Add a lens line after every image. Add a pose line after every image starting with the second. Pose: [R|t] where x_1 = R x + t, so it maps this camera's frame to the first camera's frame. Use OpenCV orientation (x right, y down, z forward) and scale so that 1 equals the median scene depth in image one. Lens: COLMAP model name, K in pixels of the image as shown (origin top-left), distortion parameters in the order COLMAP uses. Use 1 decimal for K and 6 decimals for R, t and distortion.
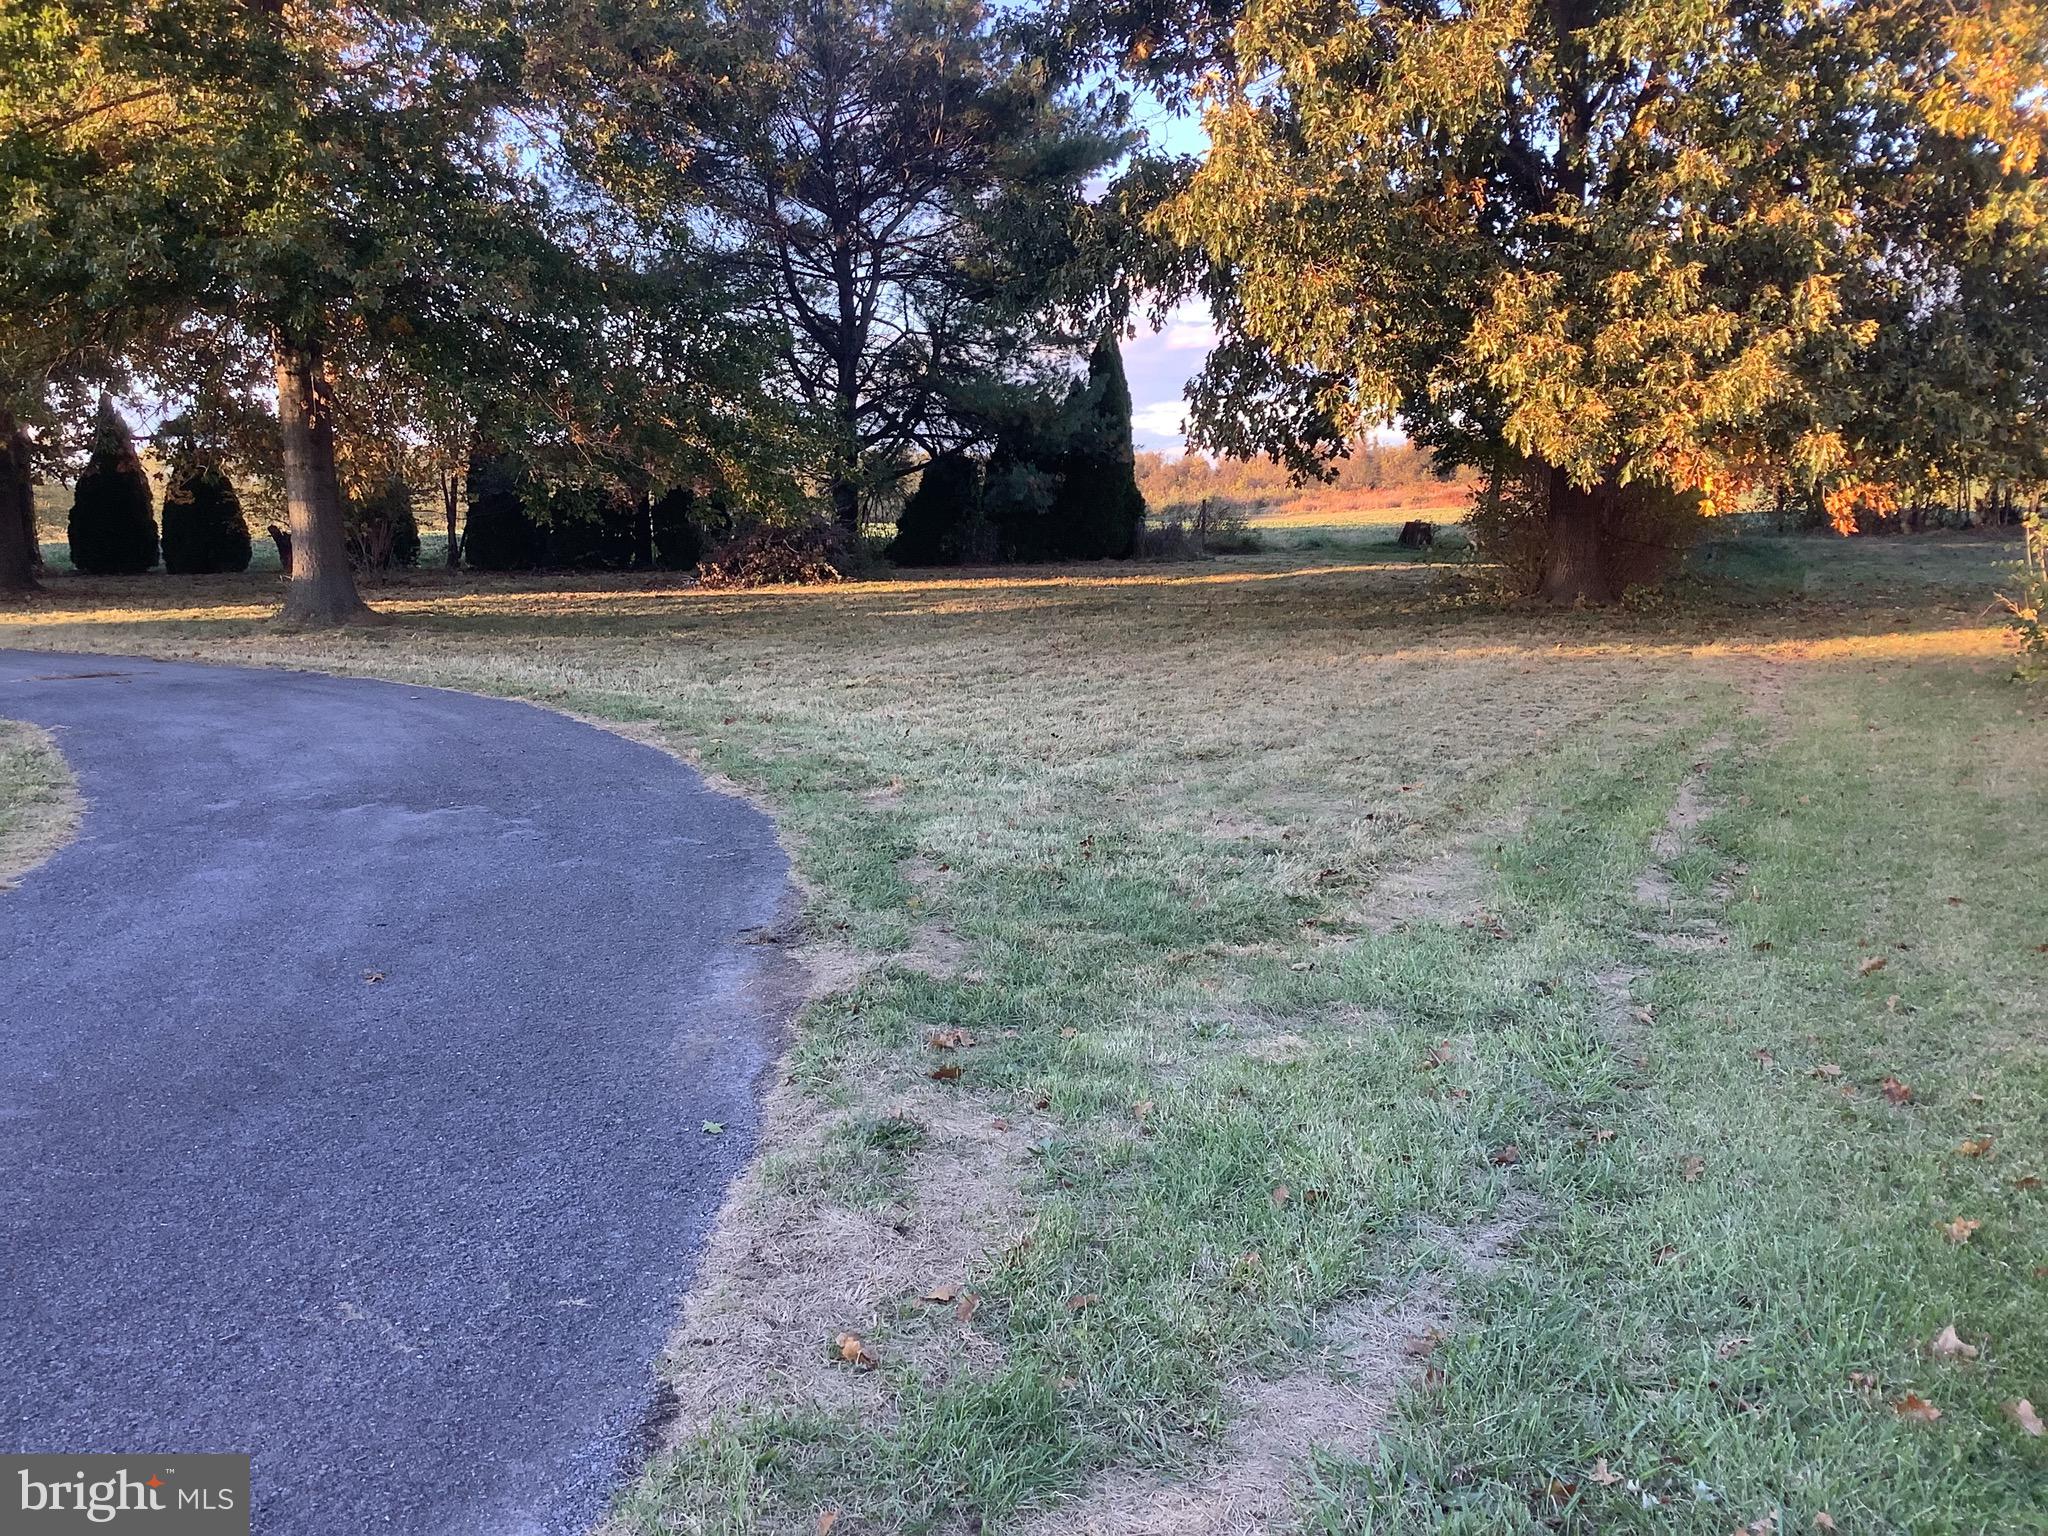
lens RADIAL K [[1838.6, 0, 1019.8], [0, 1838.6, 765.1], [0, 0, 1]] dist [0.073677, -0.159146]
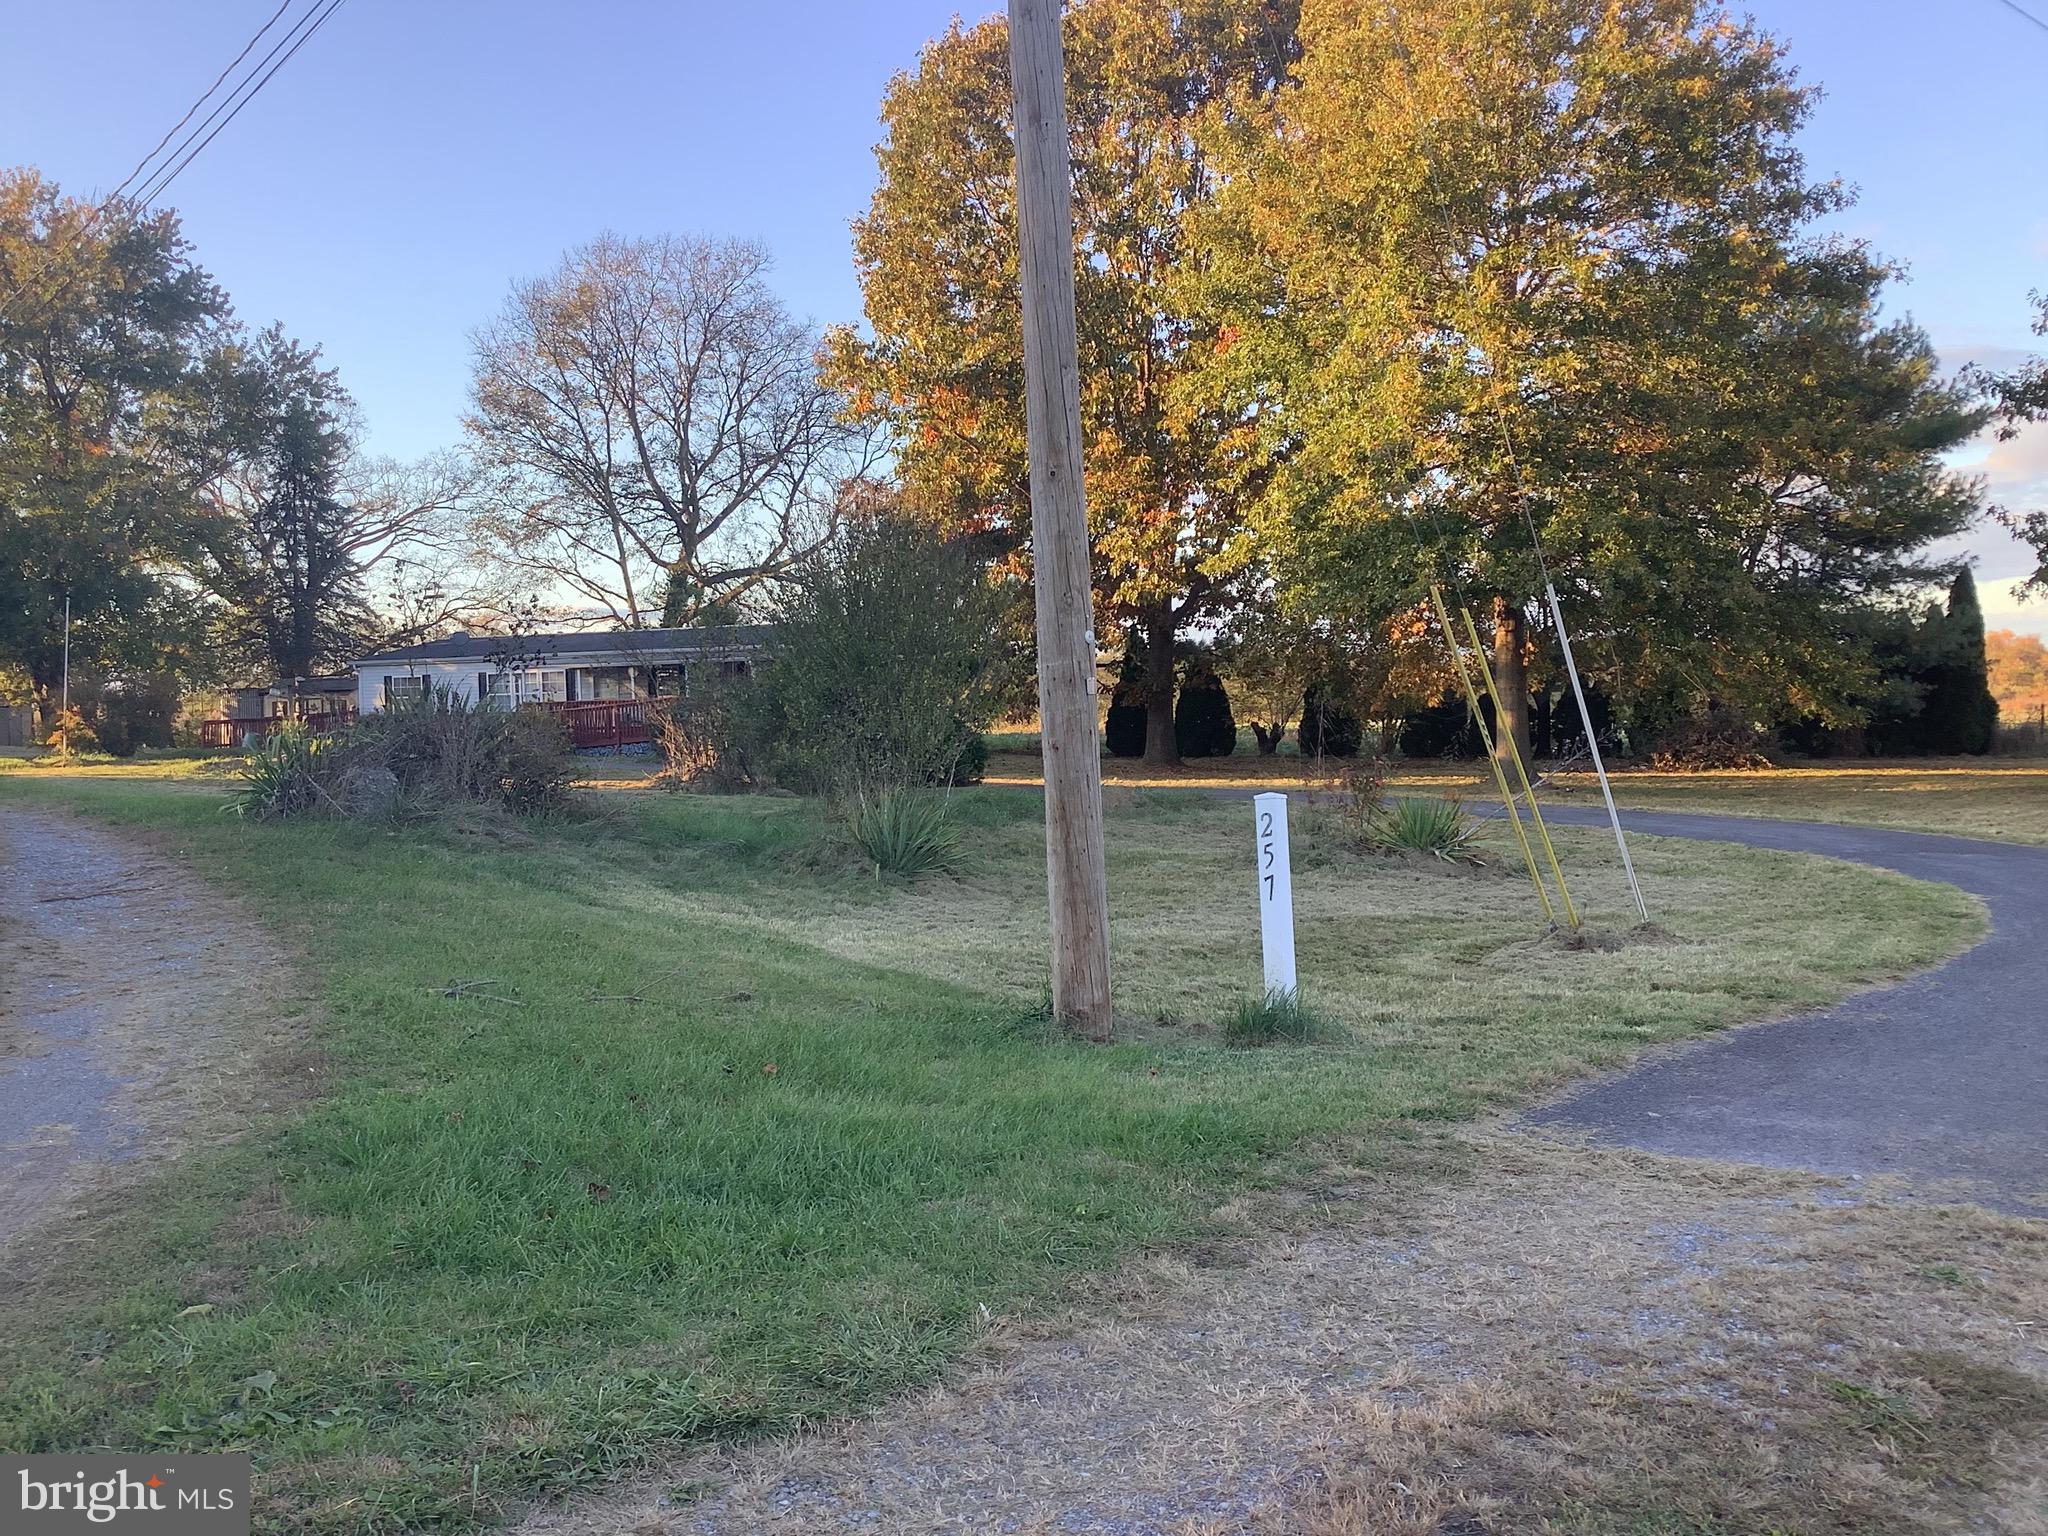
lens RADIAL K [[1838.6, 0, 1032.9], [0, 1838.6, 788.1], [0, 0, 1]] dist [0.073677, -0.159146]
pose [[0.949367, 0.018813, -0.313606, -0.352572], [-0.046746, 0.995553, -0.081789, 0.088225], [0.310673, 0.092308, 0.946024, -0.766775]]
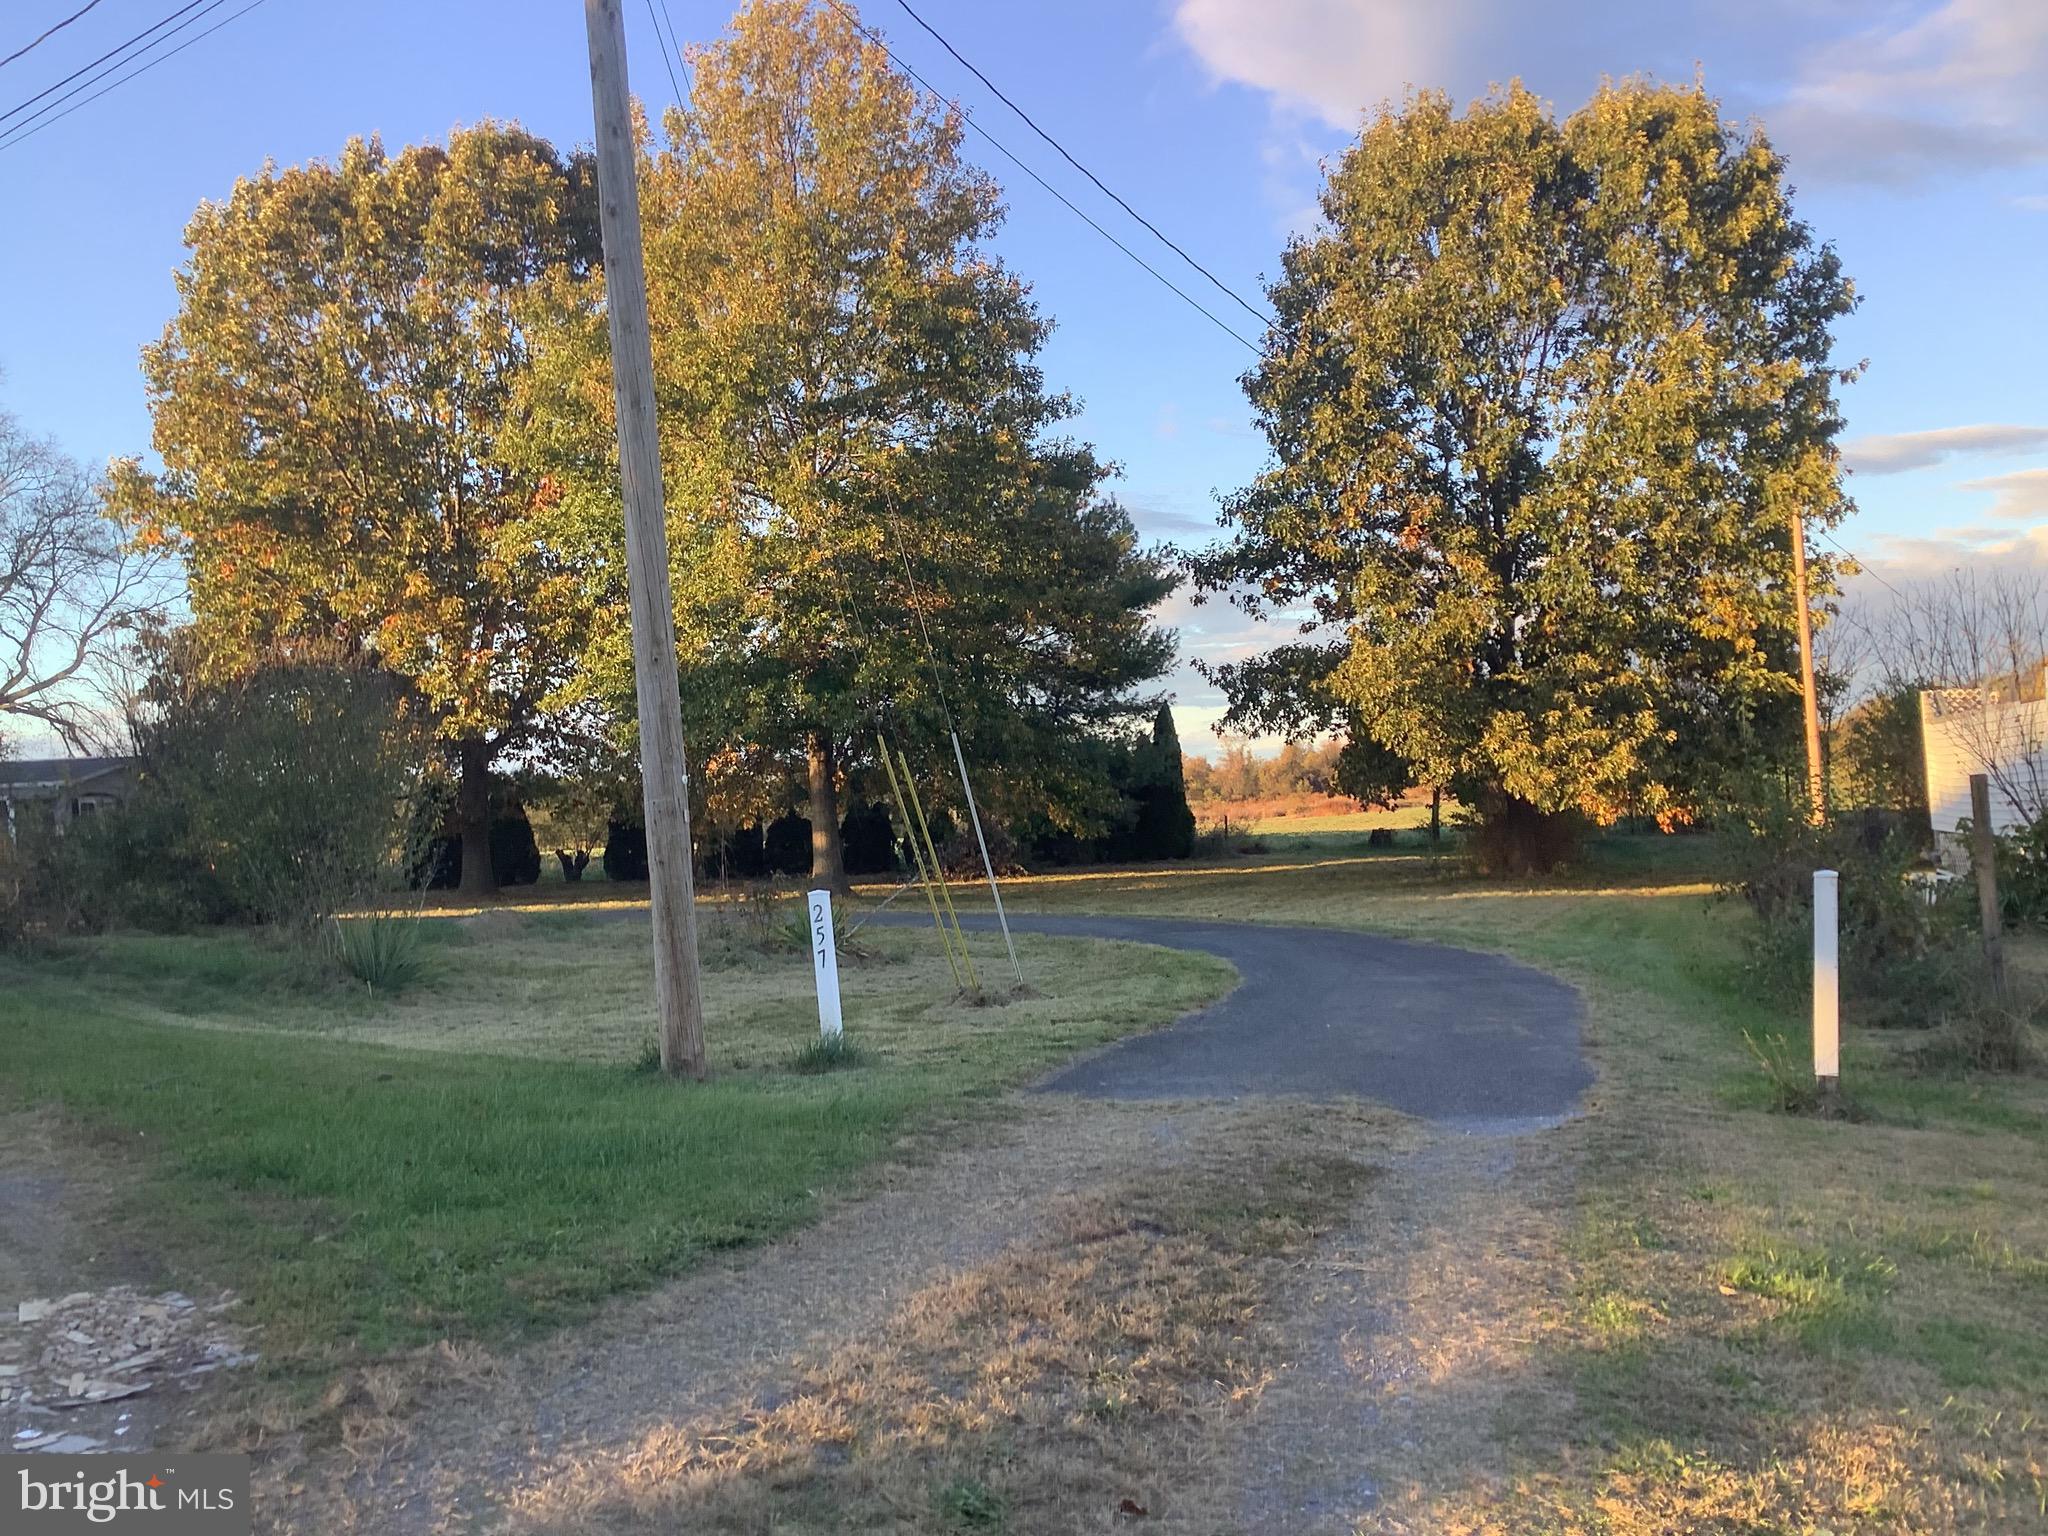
lens RADIAL K [[1802.9, 0, 1031.8], [0, 1802.9, 779.6], [0, 0, 1]] dist [0.079428, 0.015614]
pose [[0.996648, -0.019868, 0.079355, -0.407838], [0.032193, 0.987041, -0.157207, 0.108869], [-0.075204, 0.159234, 0.984372, -0.918519]]
